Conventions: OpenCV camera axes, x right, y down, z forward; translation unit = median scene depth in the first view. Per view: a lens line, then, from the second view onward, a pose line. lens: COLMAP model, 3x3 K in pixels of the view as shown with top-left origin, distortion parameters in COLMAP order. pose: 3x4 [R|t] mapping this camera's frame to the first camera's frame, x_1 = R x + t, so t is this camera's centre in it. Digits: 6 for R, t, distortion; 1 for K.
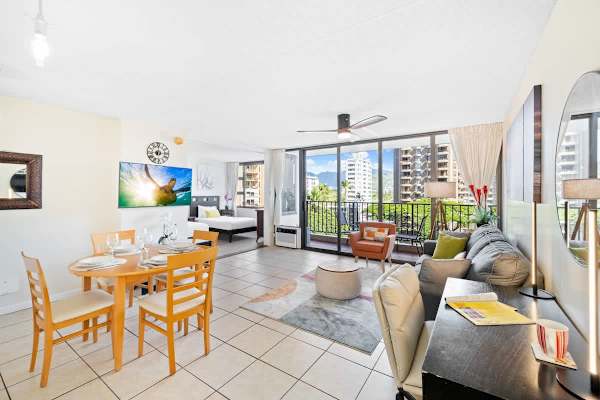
lens RADIAL K [[254.0, 0, 299.2], [0, 254.0, 193.5], [0, 0, 1]] dist [0.001118, 0.000173]
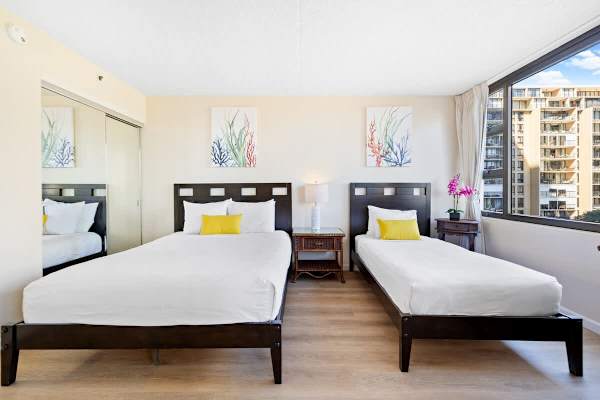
lens RADIAL K [[254.0, 0, 299.2], [0, 254.0, 193.5], [0, 0, 1]] dist [0.001118, 0.000173]
pose [[0.551533, 0.000018, -0.834153, -0.109412], [-0.000930, 0.999999, -0.000593, 0.027689], [0.834153, 0.001103, 0.551532, 0.673447]]
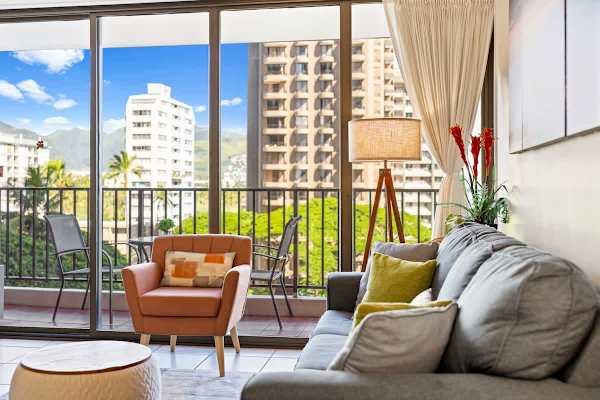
lens RADIAL K [[663.1, 0, 298.9], [0, 663.1, 187.9], [0, 0, 1]] dist [-0.027402, -0.013885]
pose [[0.907260, -0.006781, 0.420516, 0.024342], [0.008276, 0.999964, -0.001730, 0.027130], [-0.420490, 0.005050, 0.907283, 0.067189]]
